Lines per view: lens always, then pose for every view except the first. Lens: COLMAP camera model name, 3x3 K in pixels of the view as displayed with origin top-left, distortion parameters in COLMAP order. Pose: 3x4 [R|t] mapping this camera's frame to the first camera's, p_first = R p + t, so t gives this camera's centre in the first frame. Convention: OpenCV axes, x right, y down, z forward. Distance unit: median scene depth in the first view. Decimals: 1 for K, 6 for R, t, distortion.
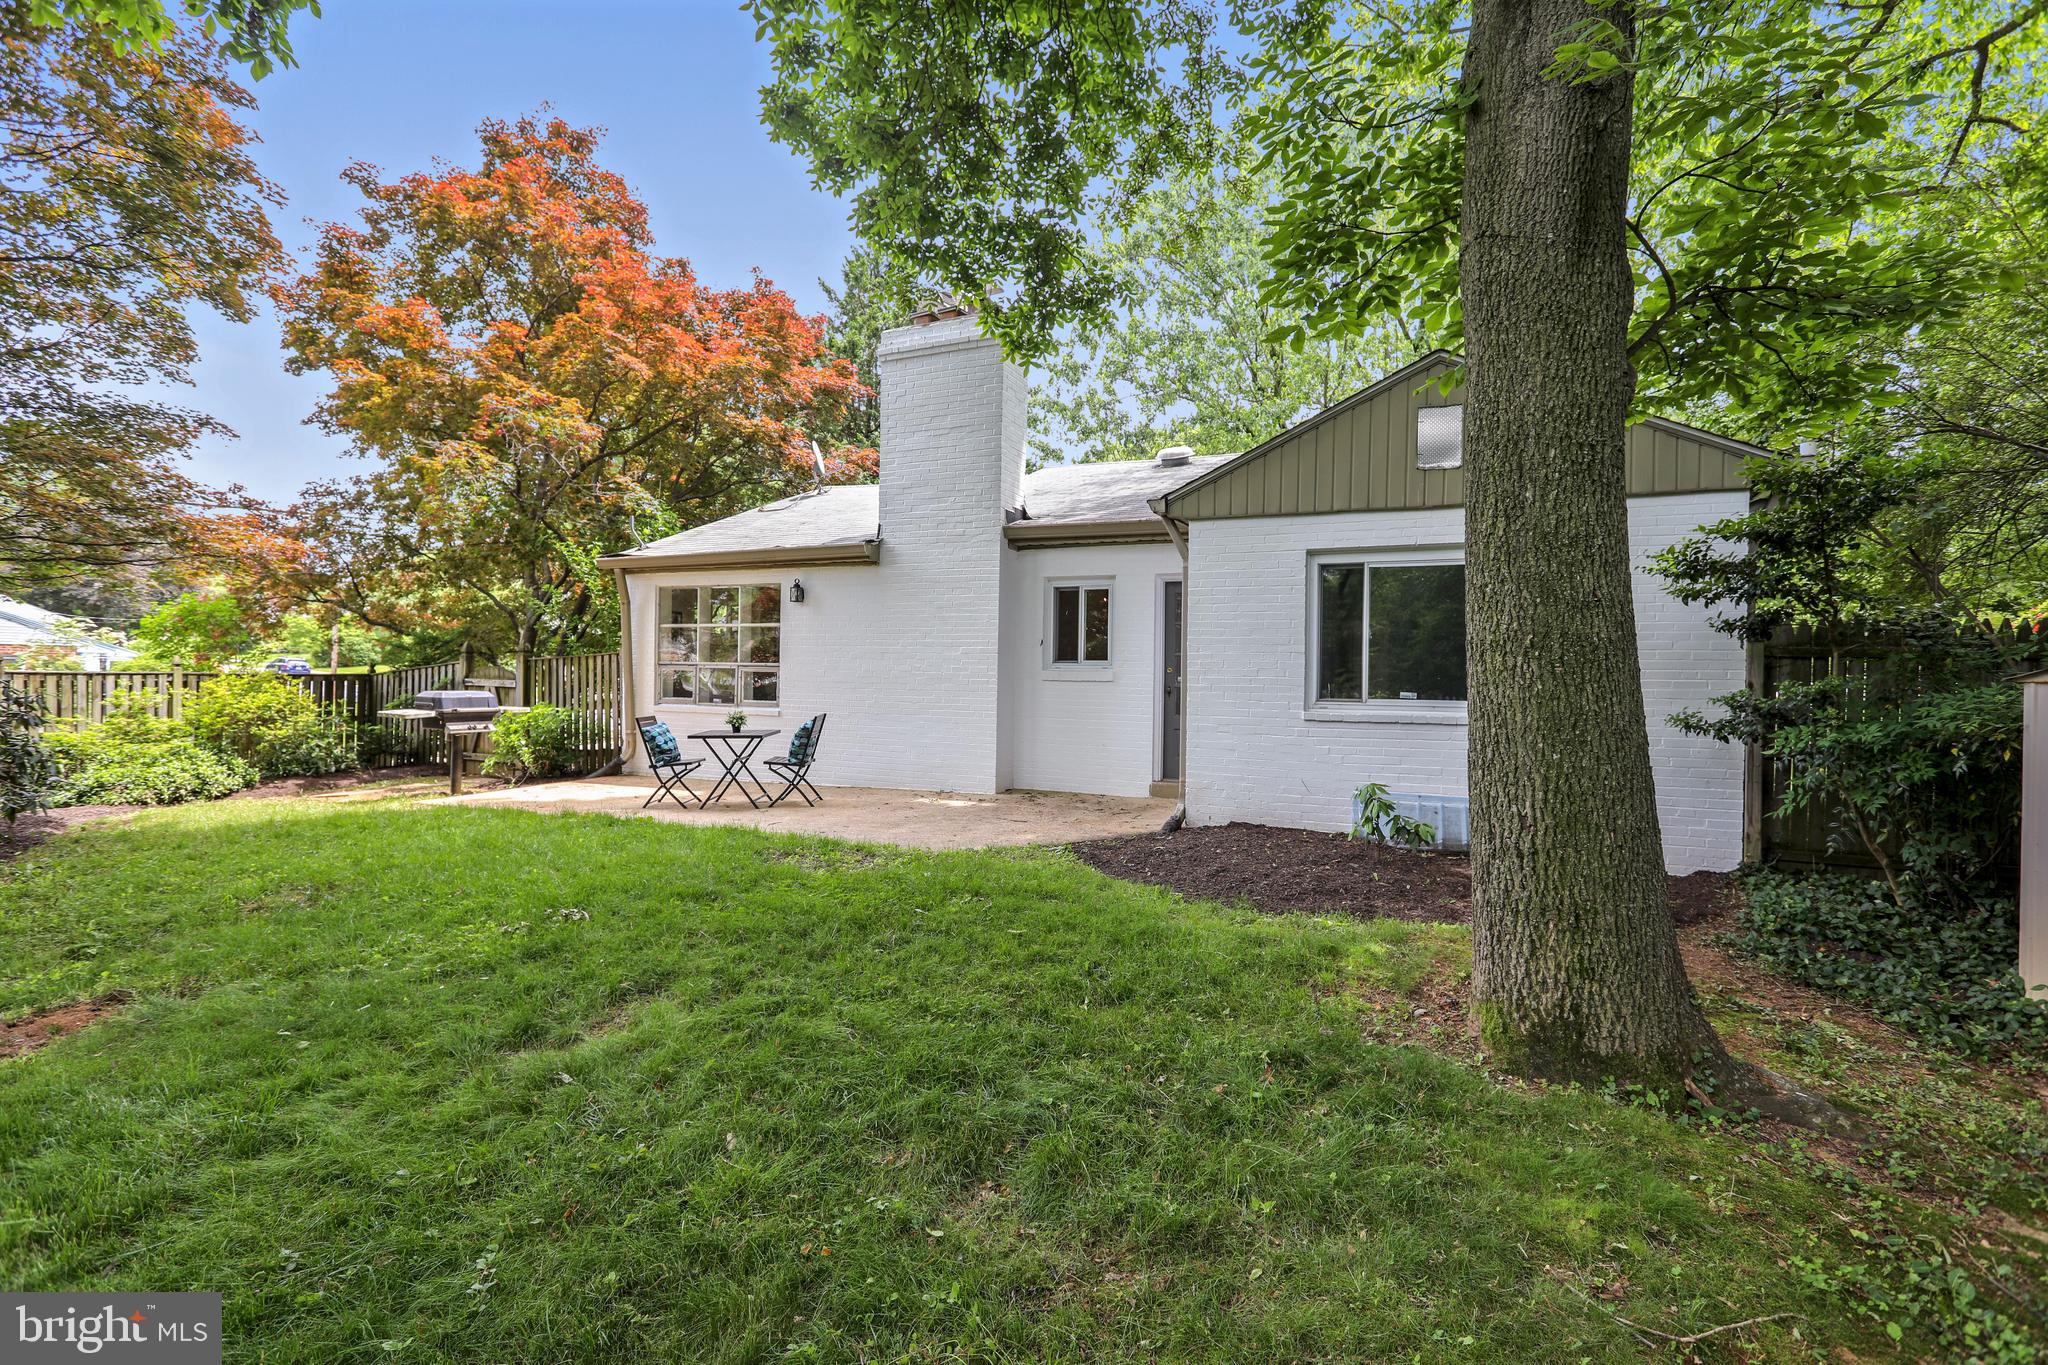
lens RADIAL K [[978.1, 0, 1024.0], [0, 978.1, 682.5], [0, 0, 1]] dist [0.001688, 0.001152]
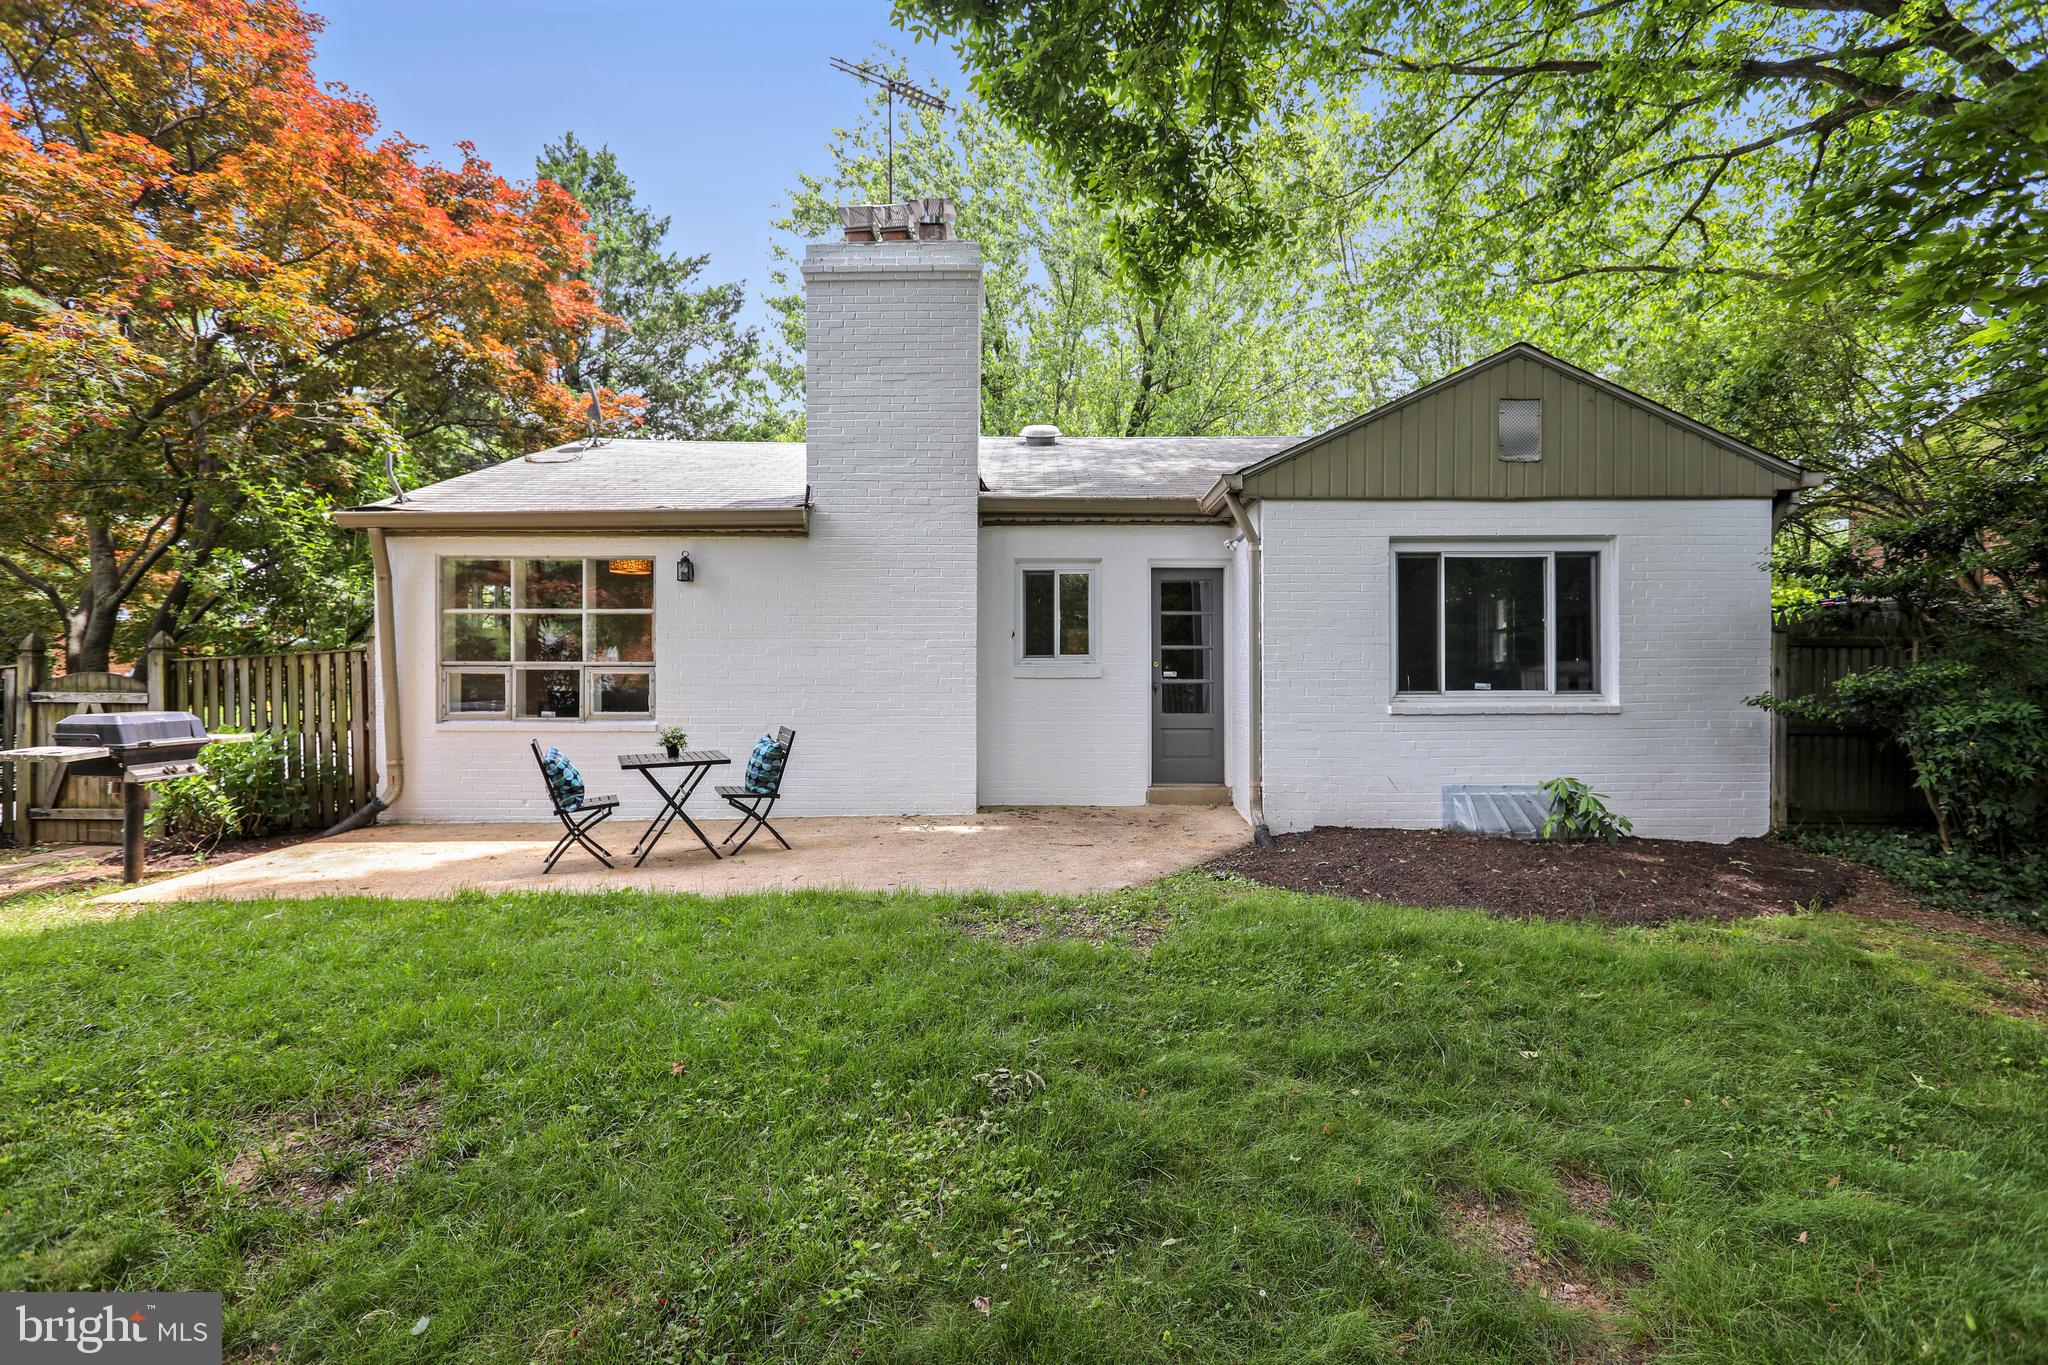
lens RADIAL K [[978.1, 0, 1024.0], [0, 978.1, 682.5], [0, 0, 1]] dist [0.001688, 0.001152]
pose [[0.909453, -0.019940, 0.415328, -0.332664], [0.017879, 0.999801, 0.008852, -0.005947], [-0.415421, -0.000625, 0.909629, 0.211042]]
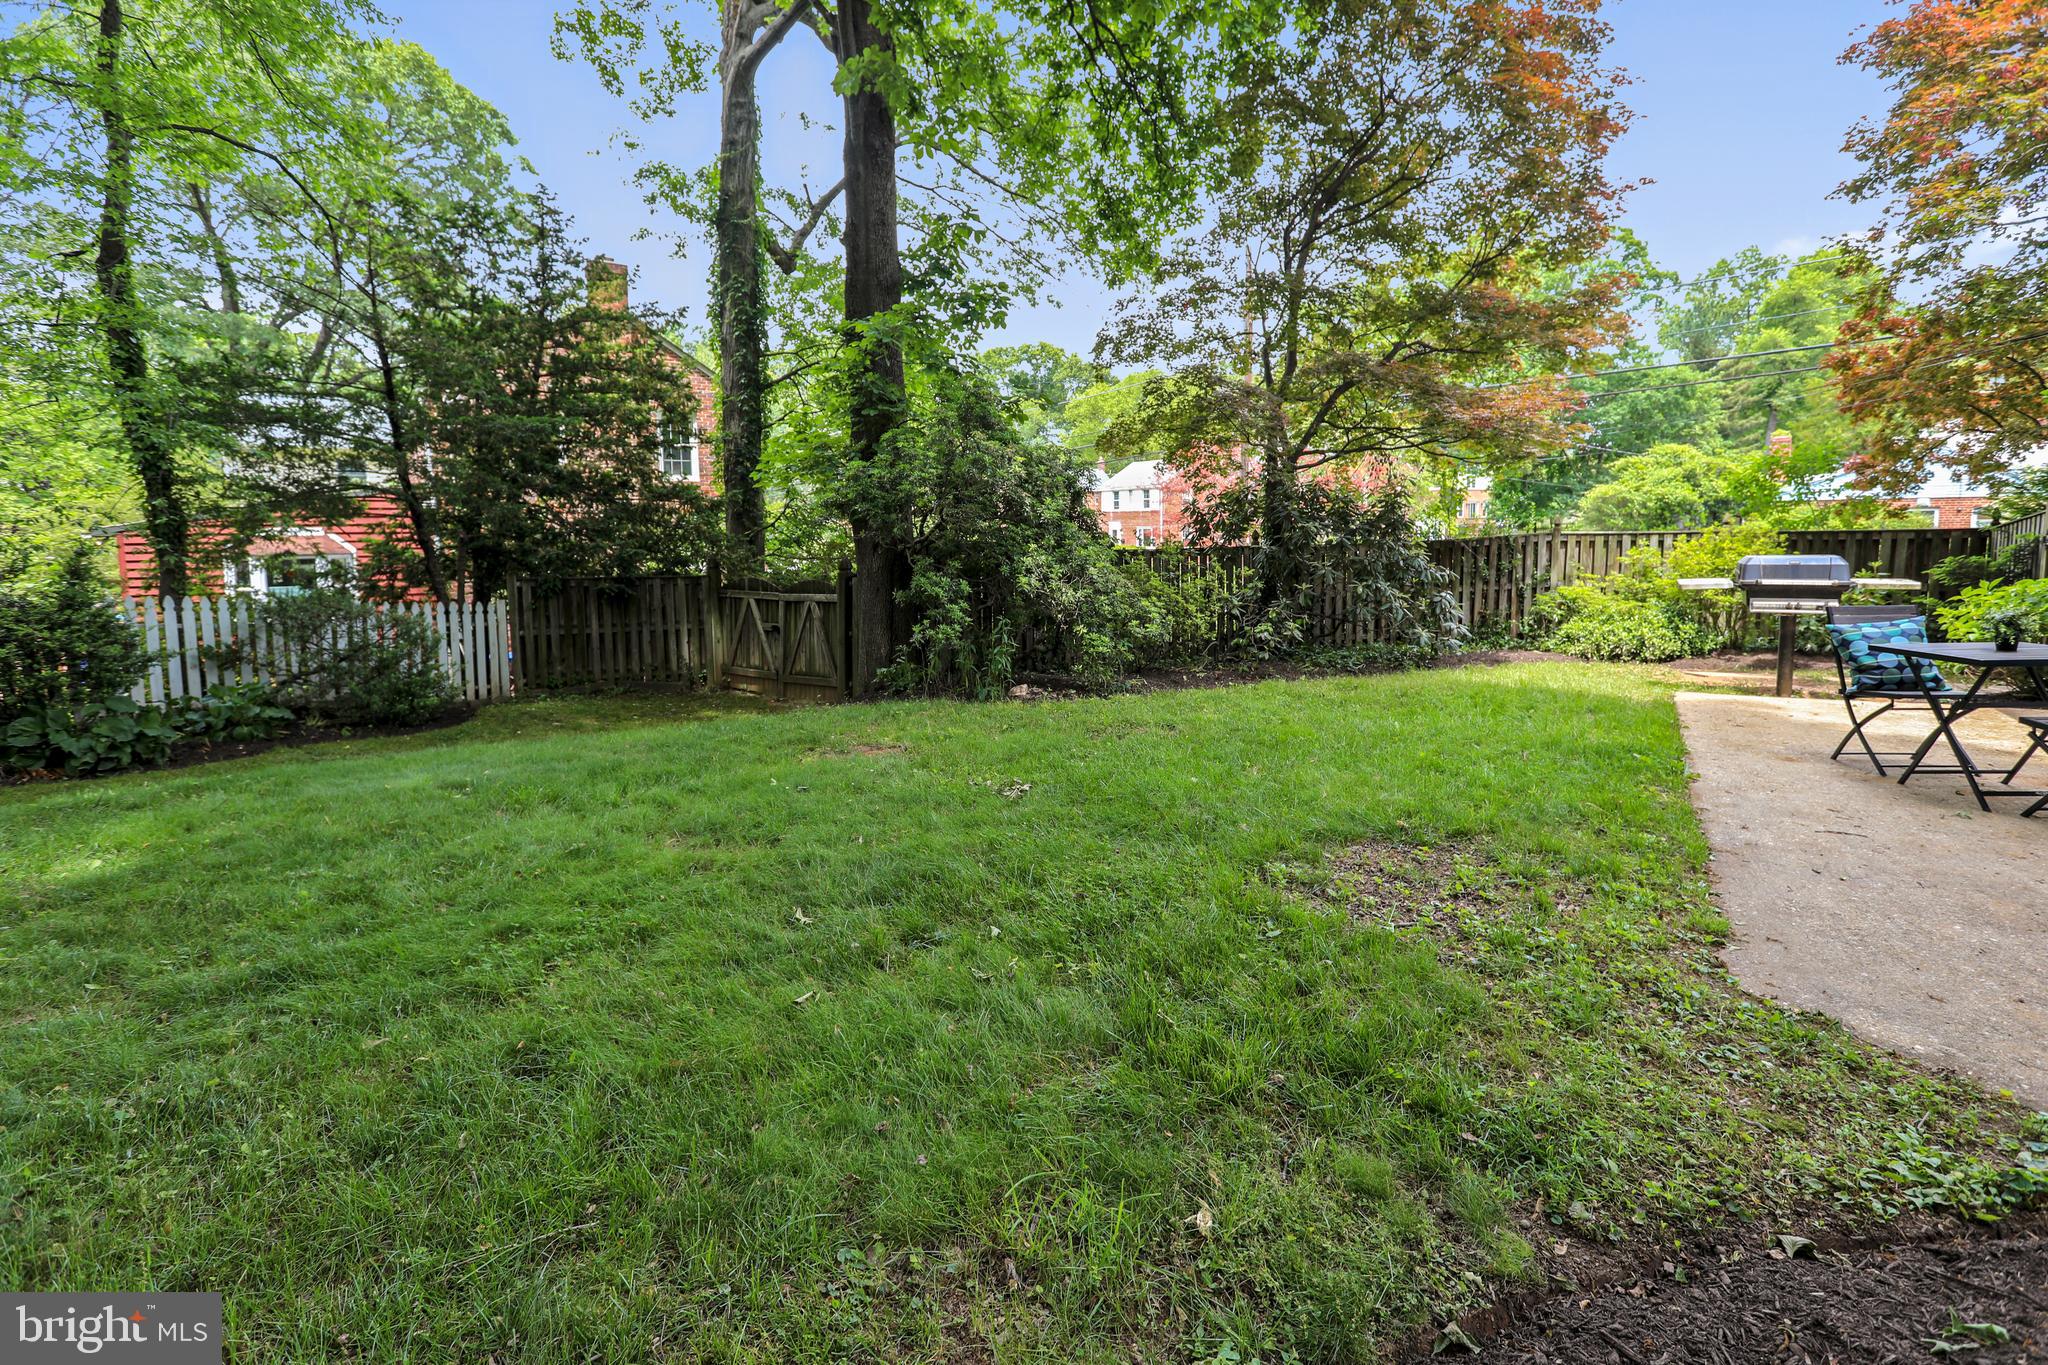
lens RADIAL K [[989.9, 0, 1025.3], [0, 989.9, 629.6], [0, 0, 1]] dist [0.035420, -0.015286]
pose [[-0.108852, 0.090101, -0.989966, 0.240950], [0.005244, 0.995922, 0.090066, -0.007198], [0.994044, 0.004612, -0.108881, 0.527443]]
